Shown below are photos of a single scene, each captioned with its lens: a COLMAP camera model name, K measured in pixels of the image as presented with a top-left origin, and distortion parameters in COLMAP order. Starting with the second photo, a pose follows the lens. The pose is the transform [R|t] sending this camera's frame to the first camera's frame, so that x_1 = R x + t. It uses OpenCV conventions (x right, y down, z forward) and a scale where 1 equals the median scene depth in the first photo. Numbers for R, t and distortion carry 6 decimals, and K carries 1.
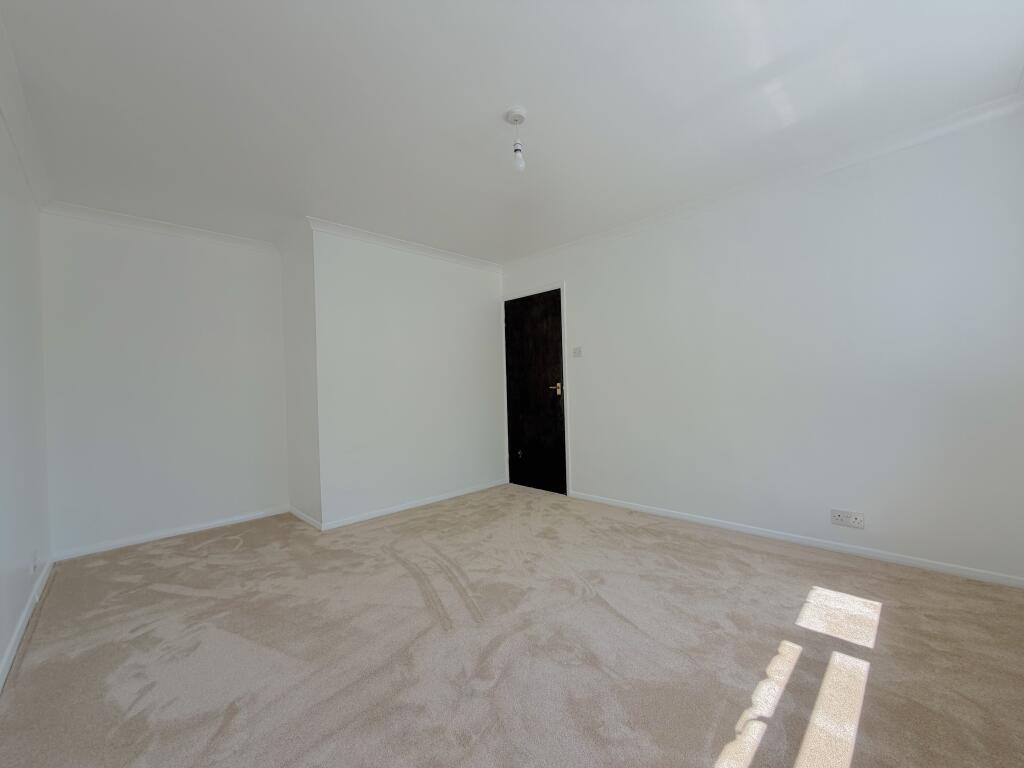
lens RADIAL K [[408.2, 0, 509.3], [0, 408.2, 383.3], [0, 0, 1]] dist [0.002112, 0.000654]
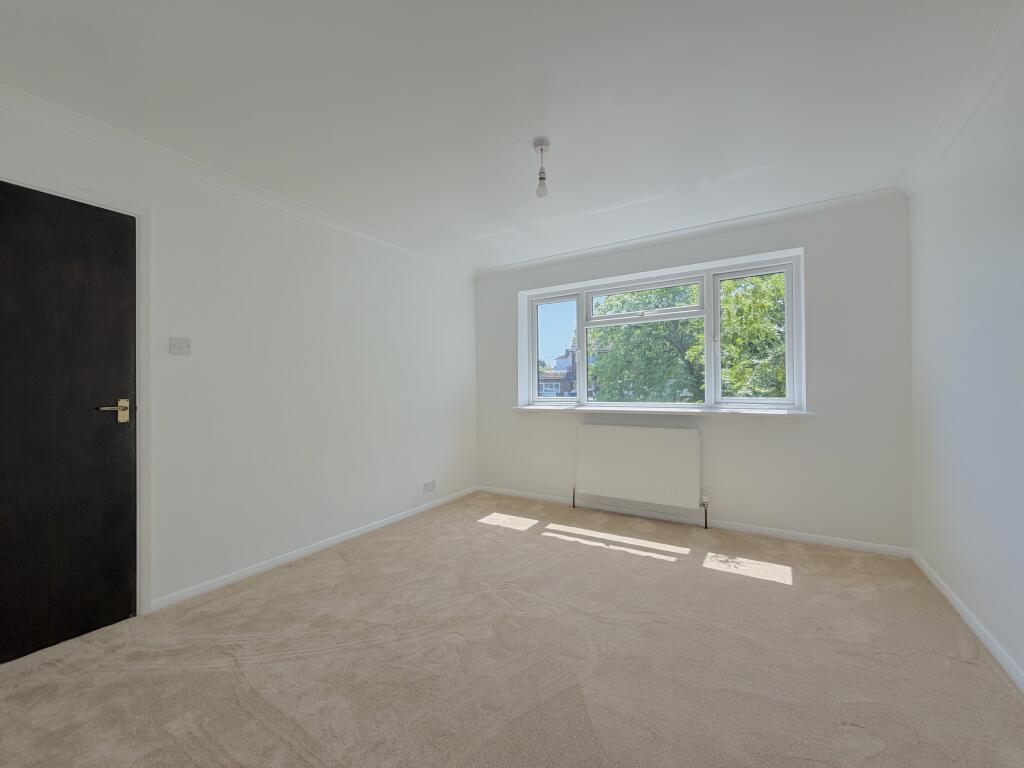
lens RADIAL K [[408.2, 0, 514.5], [0, 408.2, 384.9], [0, 0, 1]] dist [0.002112, 0.000654]
pose [[-0.229822, 0.040022, 0.972409, -0.541426], [0.006487, 0.999195, -0.039592, 0.005225], [-0.973211, -0.002791, -0.229897, 0.726765]]
